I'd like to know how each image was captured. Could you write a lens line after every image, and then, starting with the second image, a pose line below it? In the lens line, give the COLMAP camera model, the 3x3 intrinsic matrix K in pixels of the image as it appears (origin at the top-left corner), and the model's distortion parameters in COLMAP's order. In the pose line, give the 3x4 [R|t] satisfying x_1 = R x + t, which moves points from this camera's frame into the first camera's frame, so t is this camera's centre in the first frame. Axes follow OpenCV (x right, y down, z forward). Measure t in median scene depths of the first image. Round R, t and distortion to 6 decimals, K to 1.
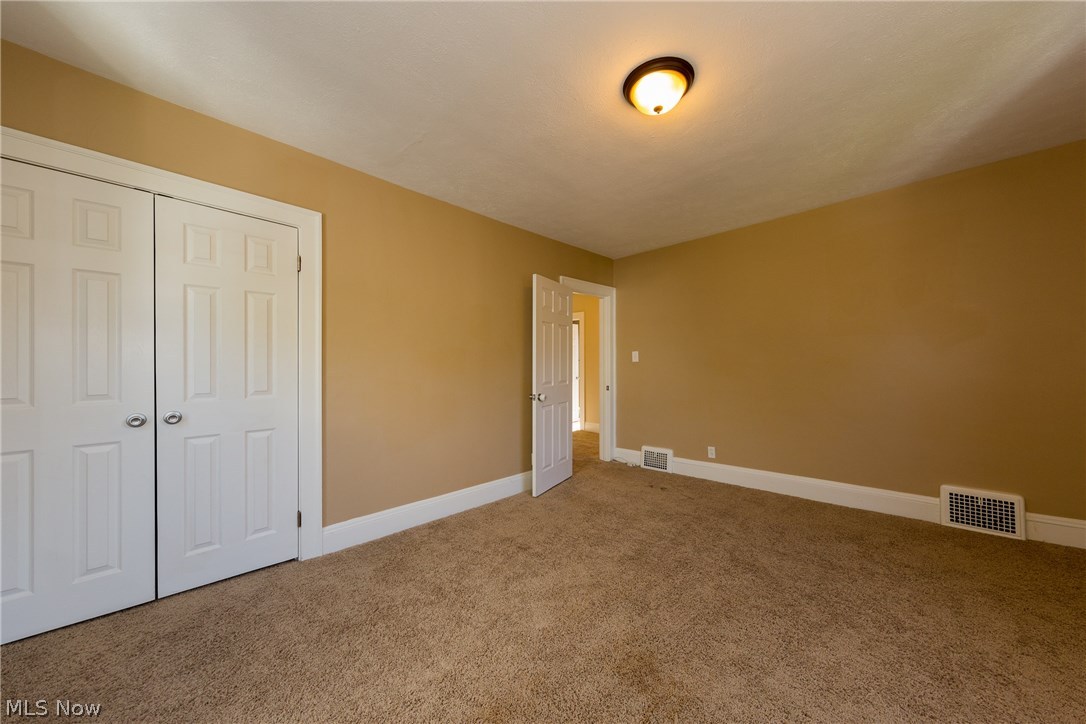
lens RADIAL K [[399.0, 0, 538.8], [0, 399.0, 362.1], [0, 0, 1]] dist [0.006422, -0.000361]
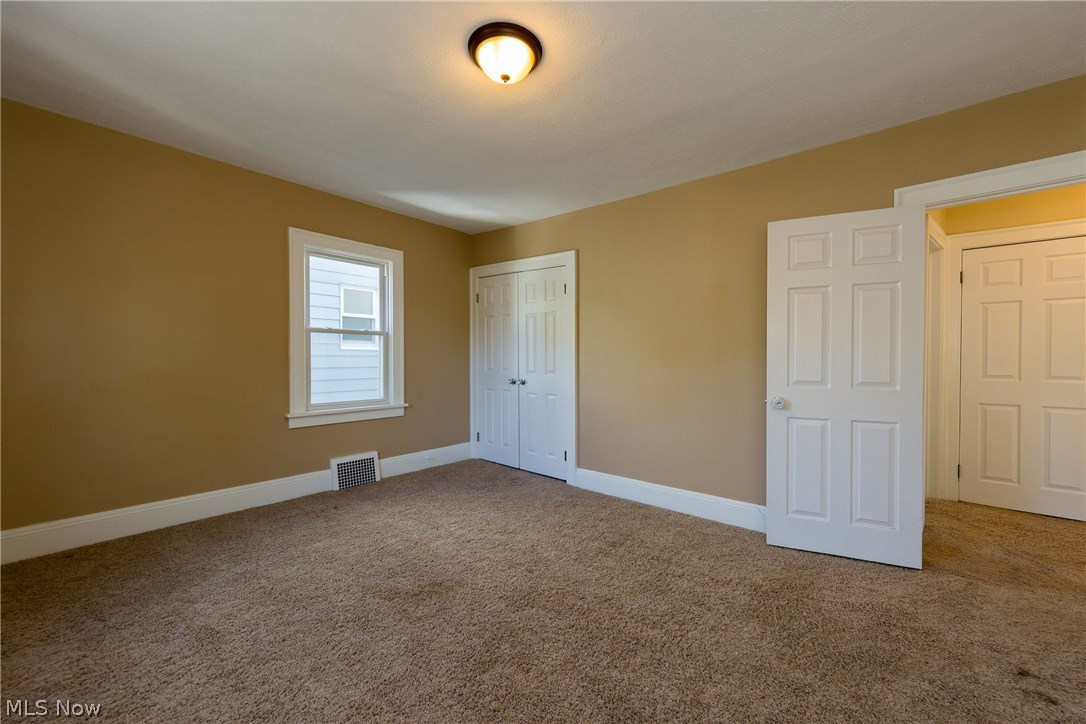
lens RADIAL K [[422.8, 0, 537.4], [0, 422.8, 369.1], [0, 0, 1]] dist [0.002844, 0.000213]
pose [[0.058479, 0.024064, -0.997999, 0.997450], [-0.000094, 0.999710, 0.024099, 0.021530], [0.998289, -0.001316, 0.058464, 0.791684]]
